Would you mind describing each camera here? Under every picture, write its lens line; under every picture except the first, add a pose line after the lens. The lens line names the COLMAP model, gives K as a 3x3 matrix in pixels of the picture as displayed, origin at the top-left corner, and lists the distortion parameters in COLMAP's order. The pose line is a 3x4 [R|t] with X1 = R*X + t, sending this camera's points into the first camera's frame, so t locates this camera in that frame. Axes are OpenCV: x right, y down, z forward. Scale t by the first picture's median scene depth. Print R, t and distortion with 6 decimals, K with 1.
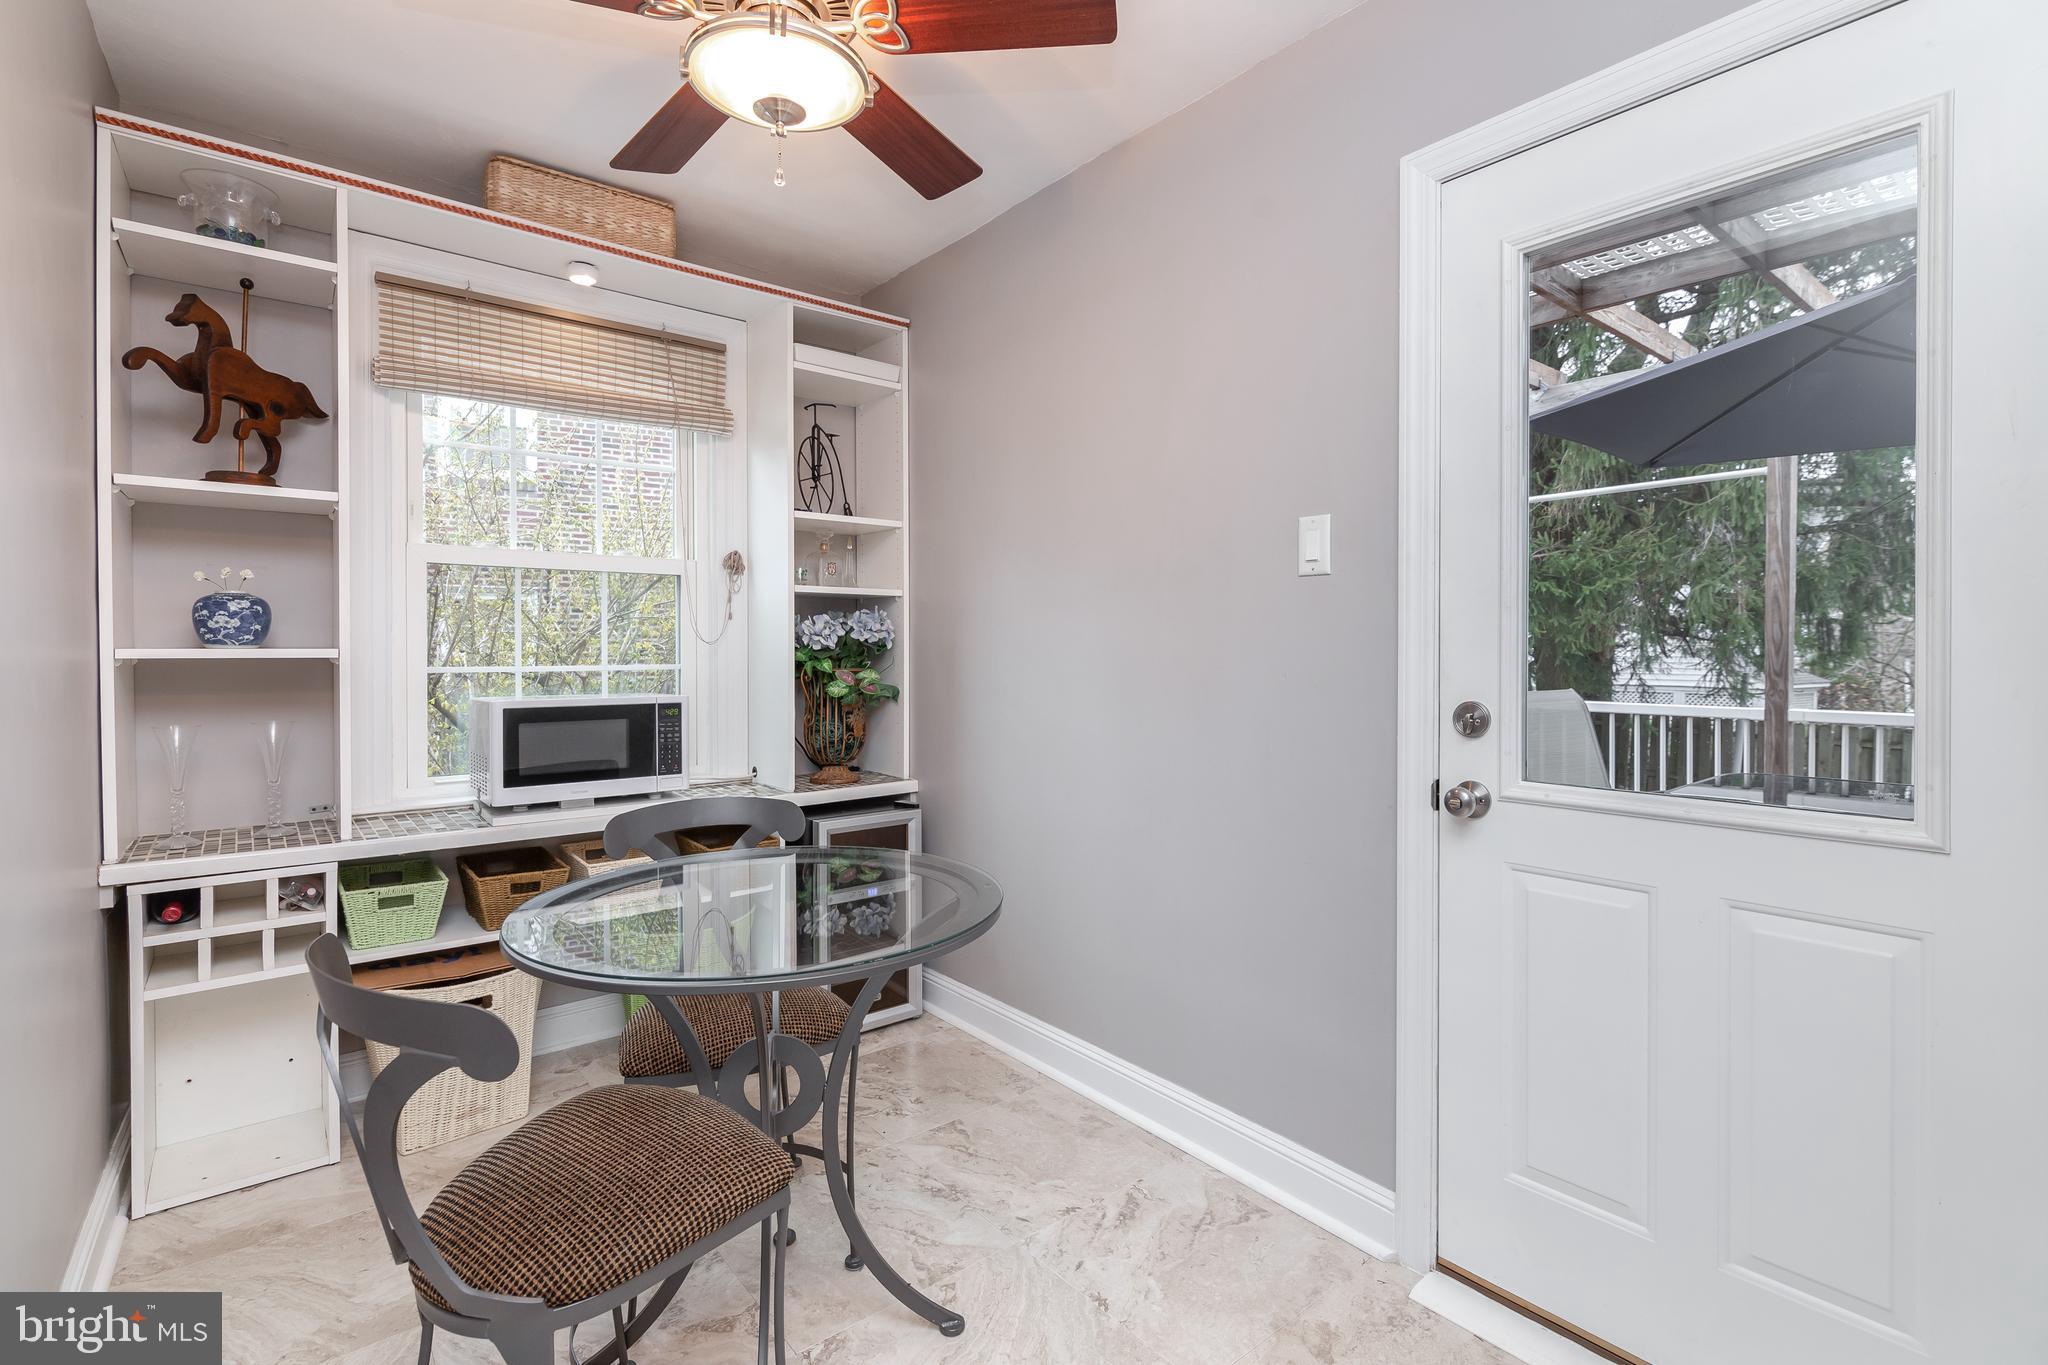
lens RADIAL K [[961.5, 0, 1013.3], [0, 961.5, 654.1], [0, 0, 1]] dist [-0.000255, 0.000105]
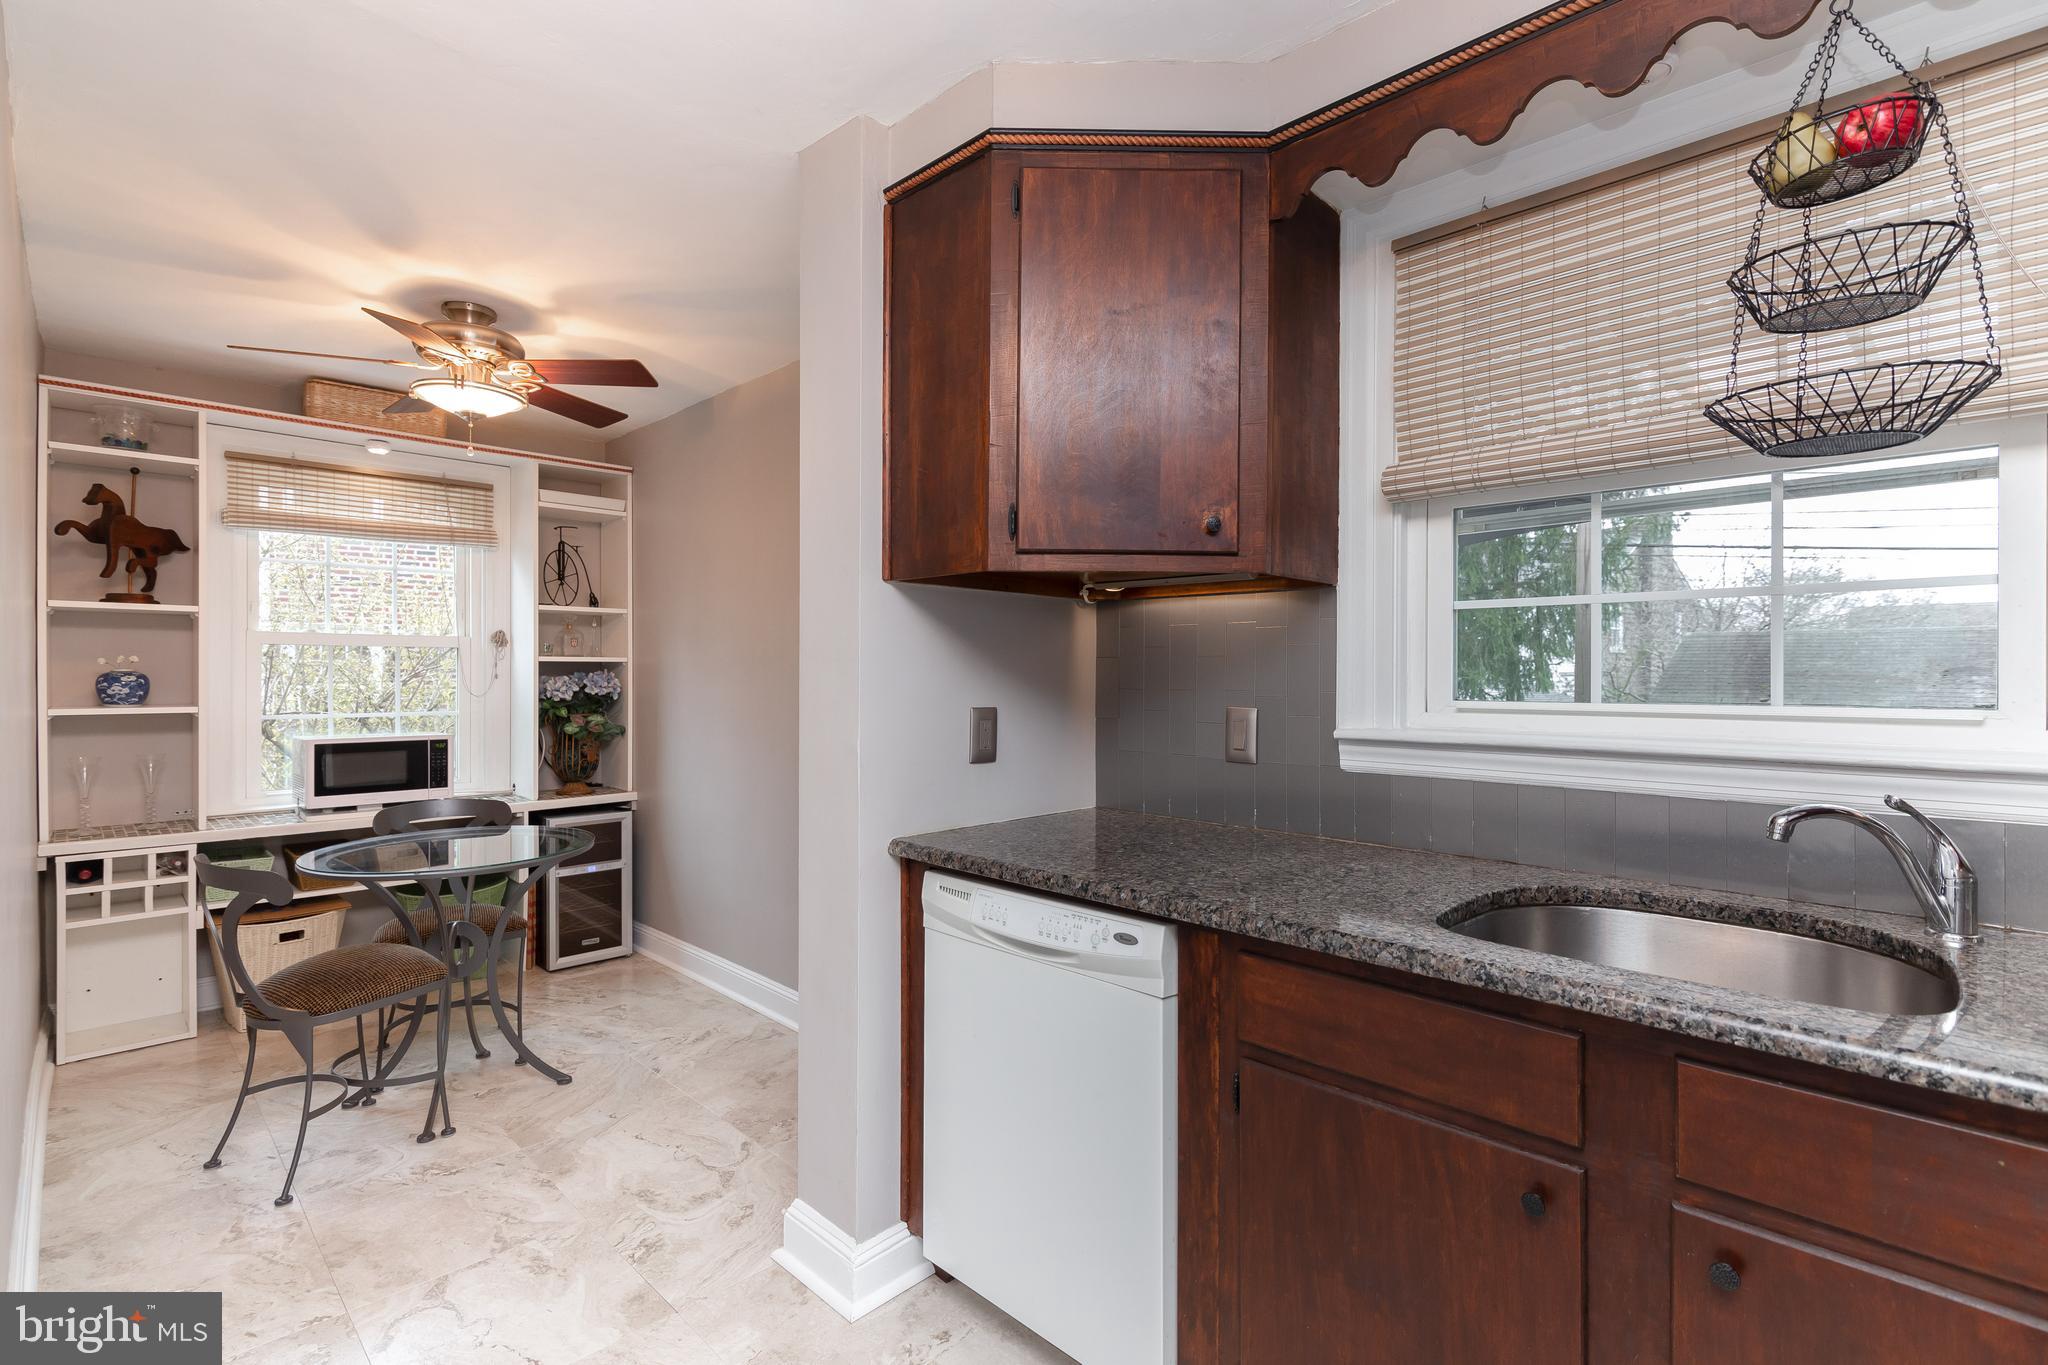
lens RADIAL K [[946.8, 0, 1007.3], [0, 946.8, 676.2], [0, 0, 1]] dist [0.000371, 0.000272]
pose [[0.993853, 0.001890, 0.110691, 0.420497], [-0.001280, 0.999984, -0.005580, -0.047080], [-0.110699, 0.005404, 0.993839, -0.654013]]
